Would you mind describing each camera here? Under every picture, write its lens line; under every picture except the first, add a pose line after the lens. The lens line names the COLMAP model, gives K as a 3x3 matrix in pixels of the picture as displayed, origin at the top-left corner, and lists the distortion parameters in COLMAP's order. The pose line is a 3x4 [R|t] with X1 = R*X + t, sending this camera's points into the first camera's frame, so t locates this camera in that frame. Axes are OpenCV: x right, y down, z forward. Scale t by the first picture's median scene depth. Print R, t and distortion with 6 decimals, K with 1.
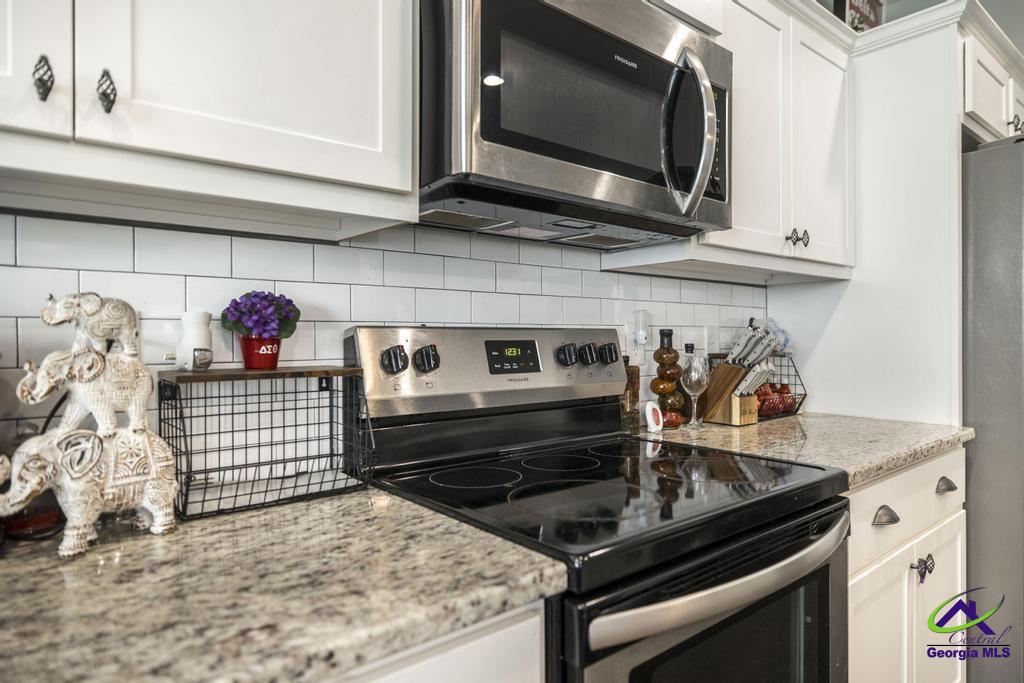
lens RADIAL K [[613.6, 0, 511.1], [0, 613.6, 337.9], [0, 0, 1]] dist [-0.001948, -0.000287]
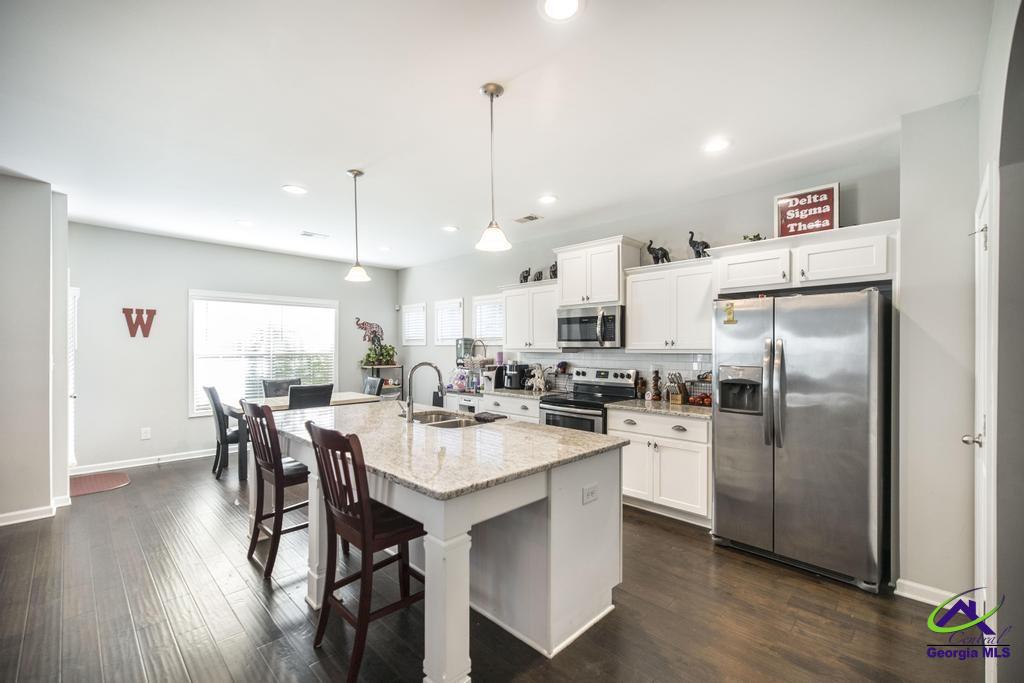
lens RADIAL K [[440.8, 0, 500.7], [0, 440.8, 344.4], [0, 0, 1]] dist [0.010815, -0.000002]
pose [[0.080348, -0.003324, -0.996761, 3.531249], [-0.002185, 0.999991, -0.003511, -0.199016], [0.996764, 0.002460, 0.080340, -0.029135]]
